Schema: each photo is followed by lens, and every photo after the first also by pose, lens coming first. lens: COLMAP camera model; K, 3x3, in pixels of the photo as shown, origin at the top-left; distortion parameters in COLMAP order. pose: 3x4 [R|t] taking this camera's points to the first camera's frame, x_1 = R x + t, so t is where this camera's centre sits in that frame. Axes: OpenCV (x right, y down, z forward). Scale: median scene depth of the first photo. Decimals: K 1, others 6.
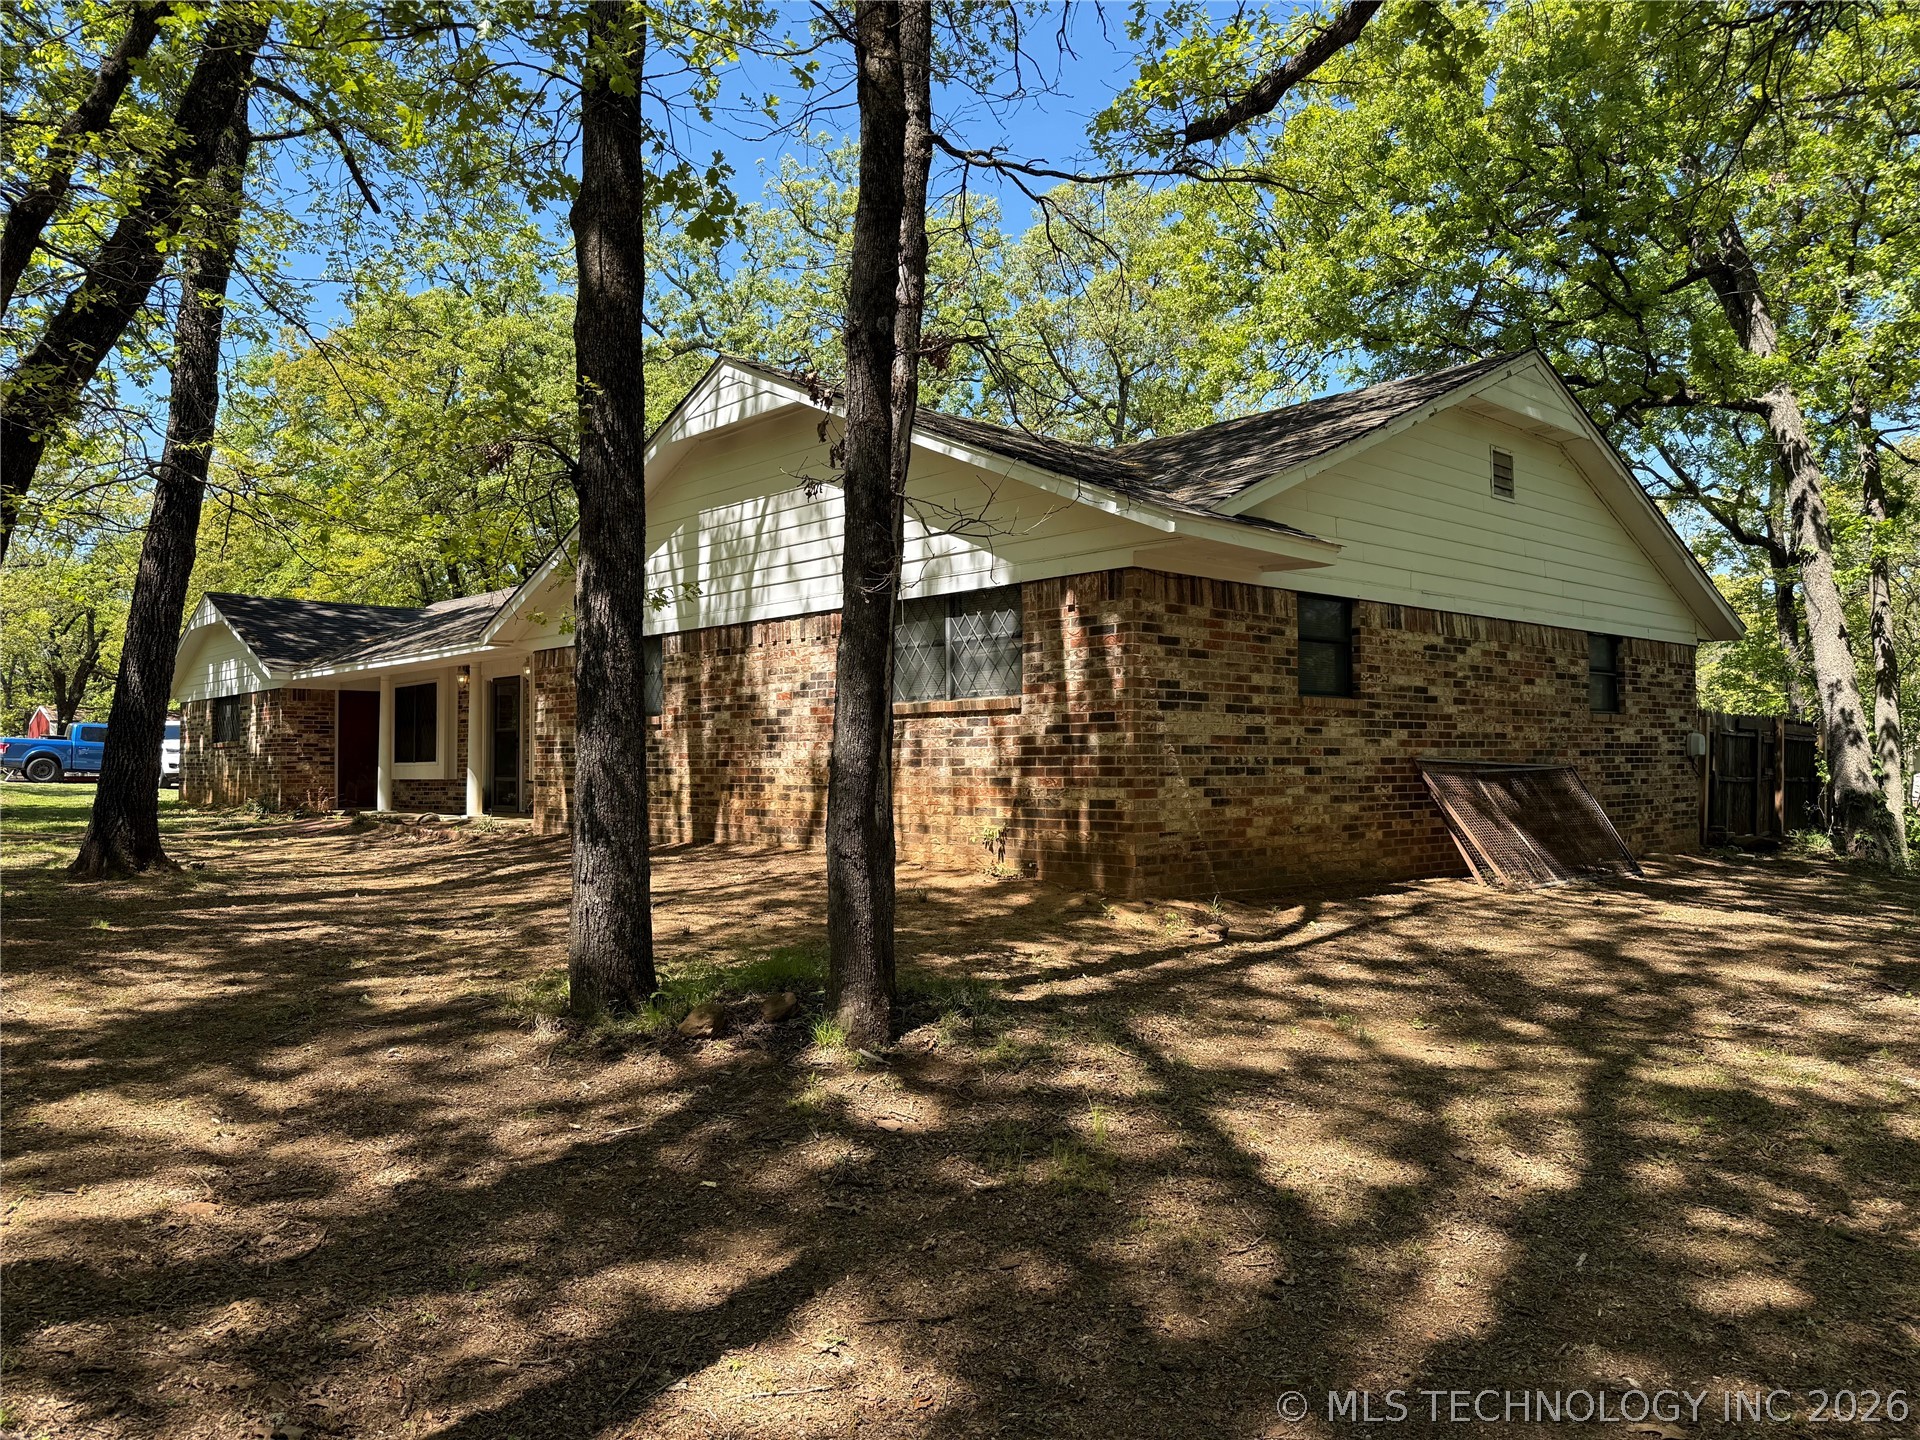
lens RADIAL K [[1346.9, 0, 961.6], [0, 1346.9, 723.0], [0, 0, 1]] dist [0.062538, -0.077235]
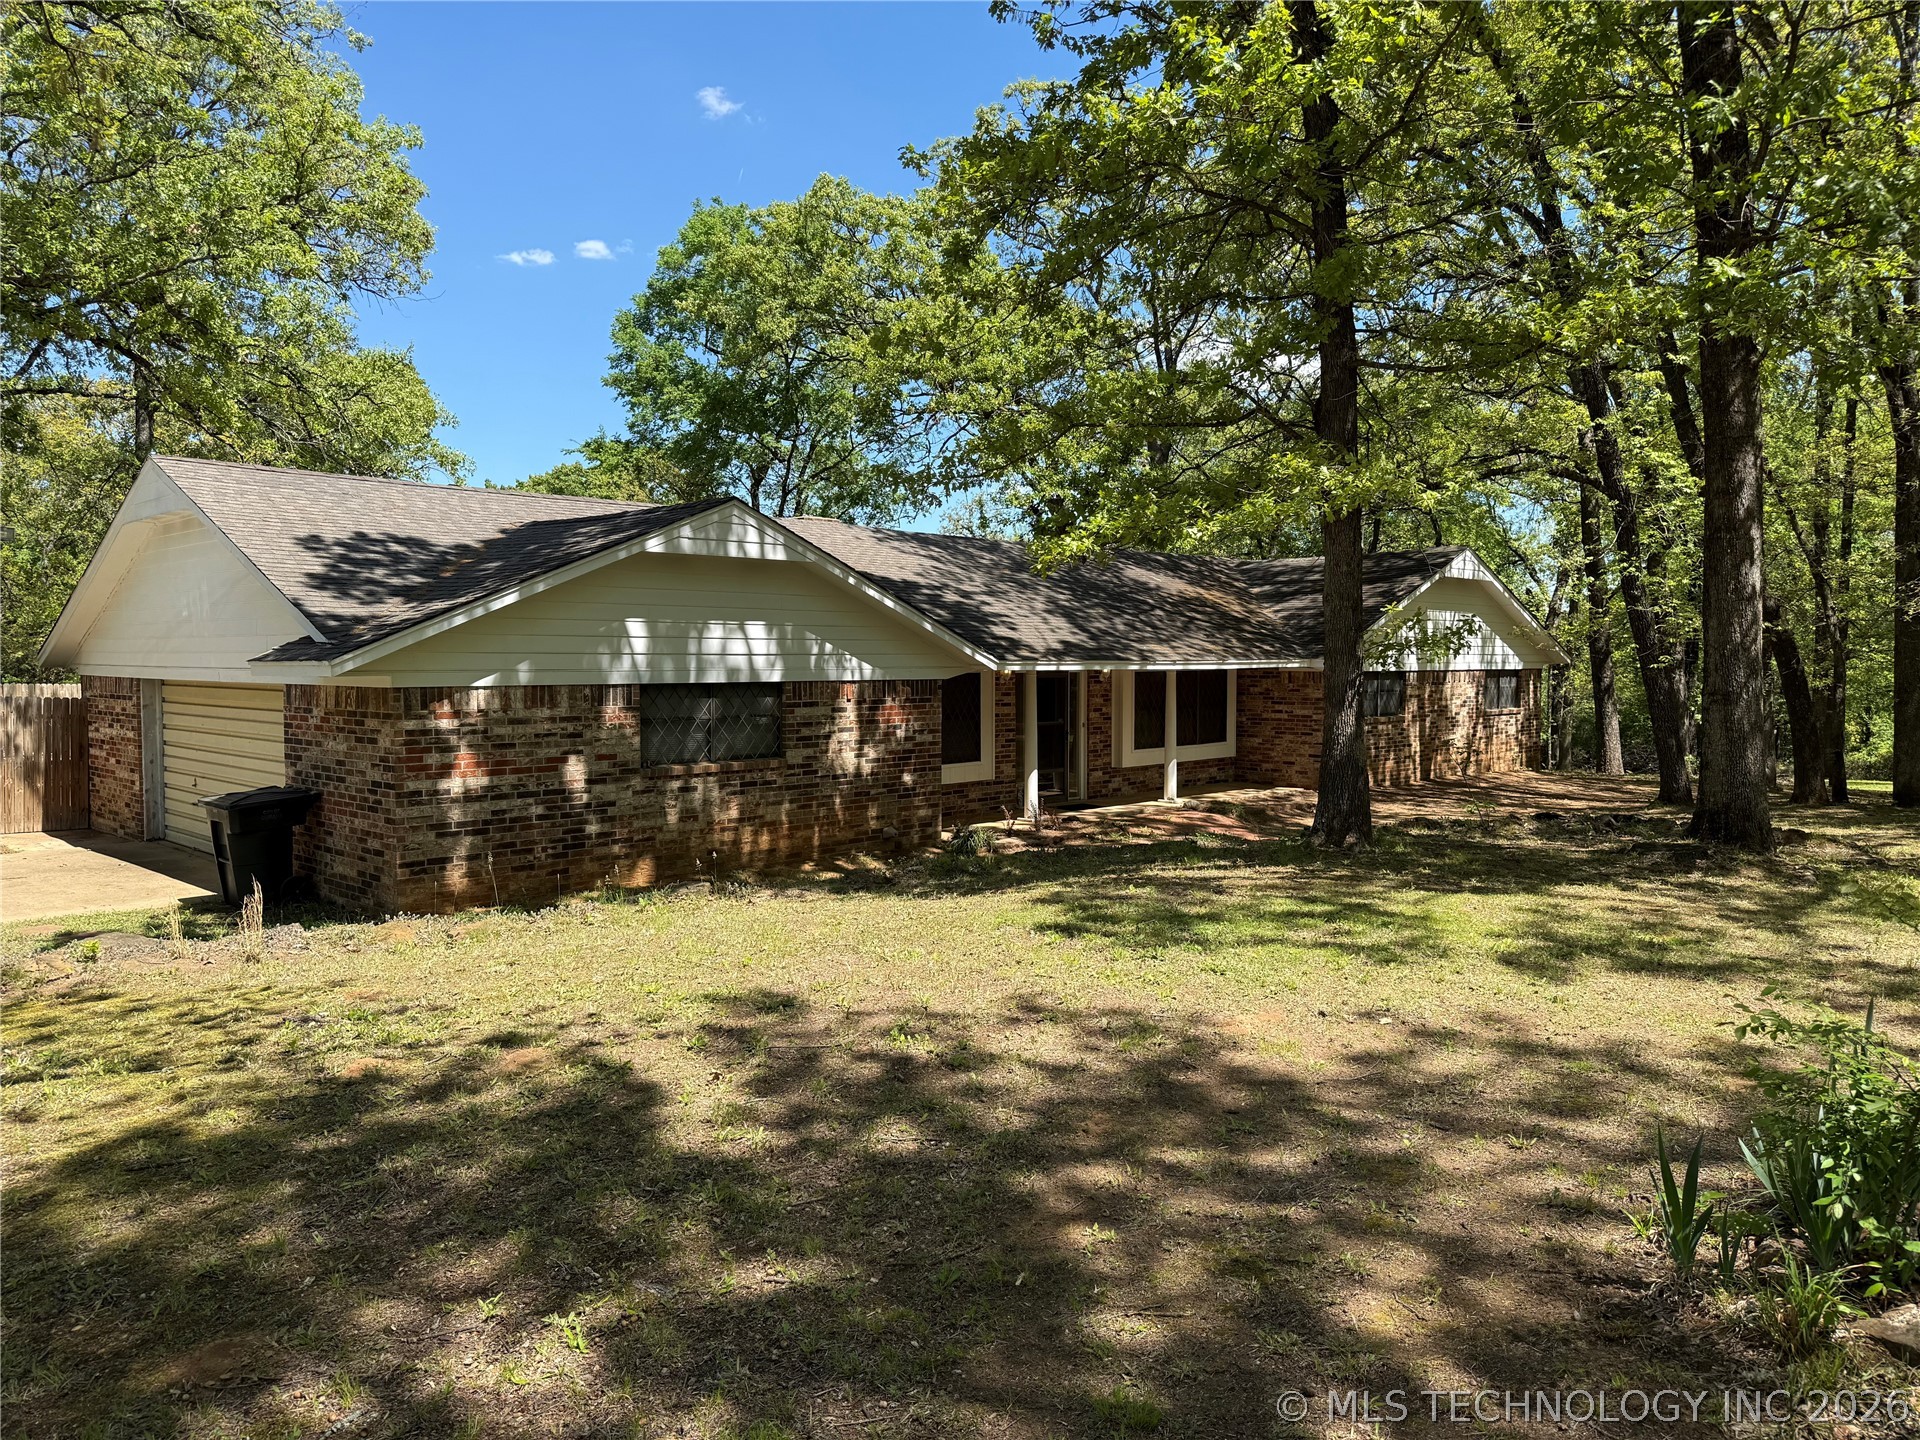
lens RADIAL K [[1346.9, 0, 967.3], [0, 1346.9, 729.6], [0, 0, 1]] dist [0.062538, -0.077235]
pose [[-0.053721, -0.041884, 0.997677, -2.139328], [-0.023894, 0.998888, 0.040648, -0.048645], [-0.998270, -0.021655, -0.054662, 1.783369]]
